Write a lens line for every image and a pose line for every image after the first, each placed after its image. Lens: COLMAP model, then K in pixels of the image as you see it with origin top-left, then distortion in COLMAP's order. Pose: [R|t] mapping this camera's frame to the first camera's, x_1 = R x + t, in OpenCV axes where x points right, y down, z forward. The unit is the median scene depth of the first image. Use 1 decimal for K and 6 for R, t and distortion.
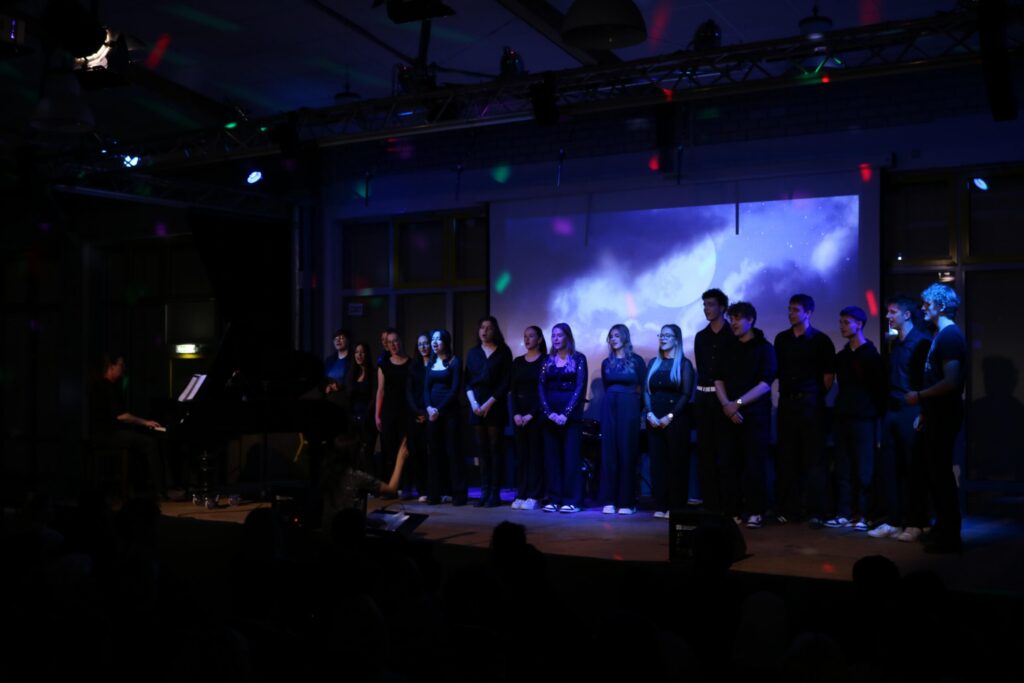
lens RADIAL K [[1300.4, 0, 512.0], [0, 1300.4, 341.5], [0, 0, 1]] dist [-0.082002, 0.095192]
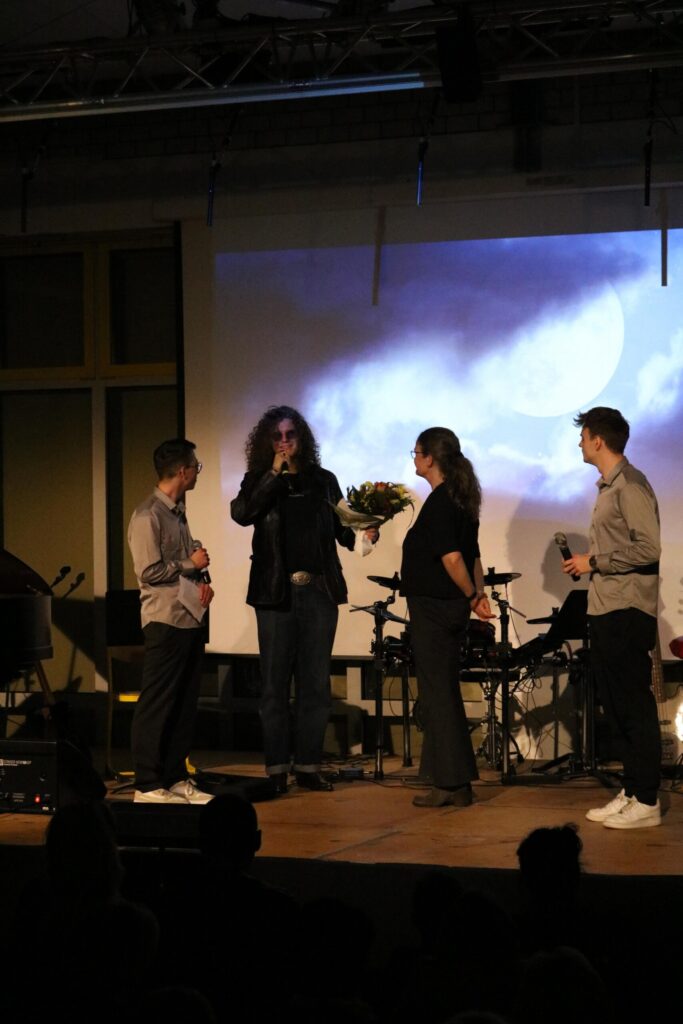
lens RADIAL K [[2510.2, 0, 364.3], [0, 2510.2, 512.9], [0, 0, 1]] dist [0.062384, 0.239600]
pose [[0.982832, -0.011730, 0.184130, -0.149848], [0.007702, 0.999715, 0.022577, -0.010245], [-0.184343, -0.020771, 0.982643, -0.038389]]
